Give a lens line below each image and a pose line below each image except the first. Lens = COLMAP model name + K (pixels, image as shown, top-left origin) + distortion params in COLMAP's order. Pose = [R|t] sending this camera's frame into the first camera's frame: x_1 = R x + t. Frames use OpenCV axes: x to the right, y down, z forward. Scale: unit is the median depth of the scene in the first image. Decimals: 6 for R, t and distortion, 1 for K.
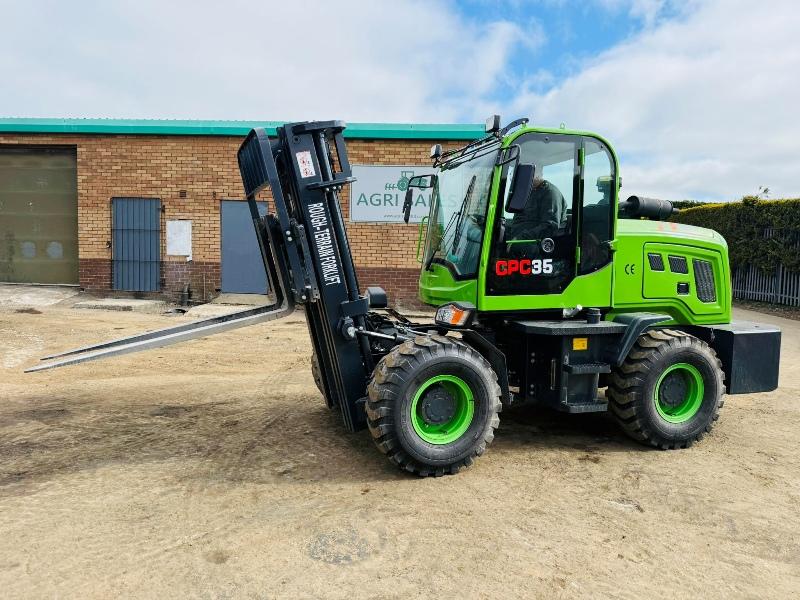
lens RADIAL K [[593.0, 0, 400.9], [0, 593.0, 321.8], [0, 0, 1]] dist [0.017902, -0.031015]
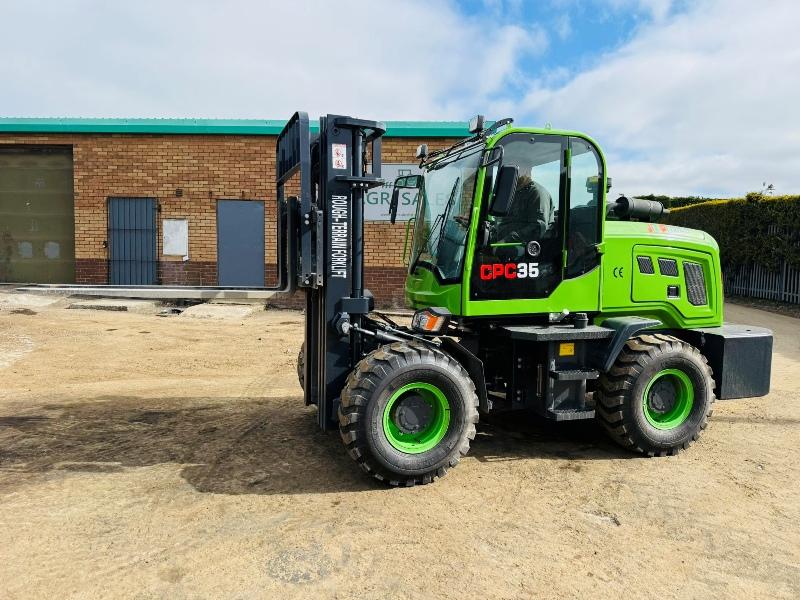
lens RADIAL K [[593.0, 0, 402.9], [0, 593.0, 320.2], [0, 0, 1]] dist [0.017902, -0.031015]
pose [[0.999958, -0.001929, -0.008960, 0.037749], [0.001957, 0.999993, 0.003185, -0.011582], [0.008953, -0.003203, 0.999955, 0.016087]]
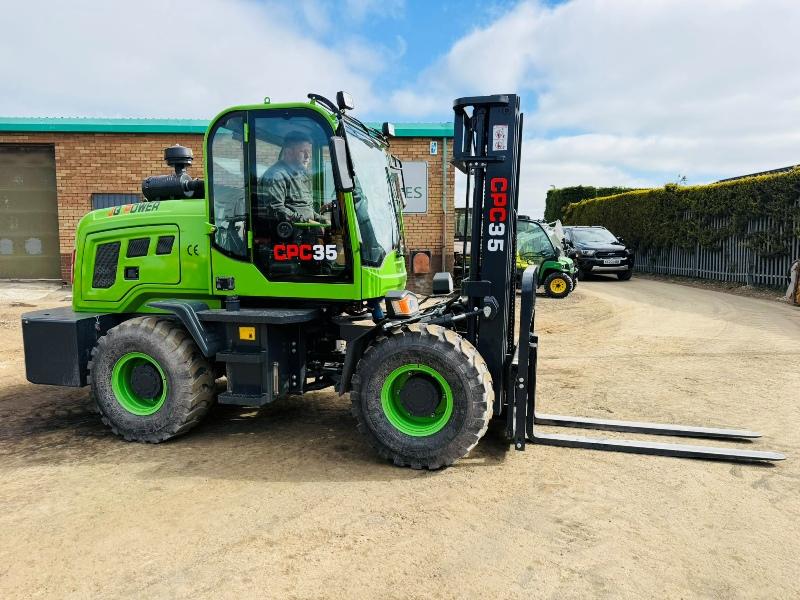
lens RADIAL K [[593.0, 0, 411.6], [0, 593.0, 320.5], [0, 0, 1]] dist [0.017902, -0.031015]
pose [[0.992418, -0.039591, 0.116360, -0.143614], [0.037580, 0.999105, 0.019425, 0.028883], [-0.117025, -0.014905, 0.993017, -0.227855]]
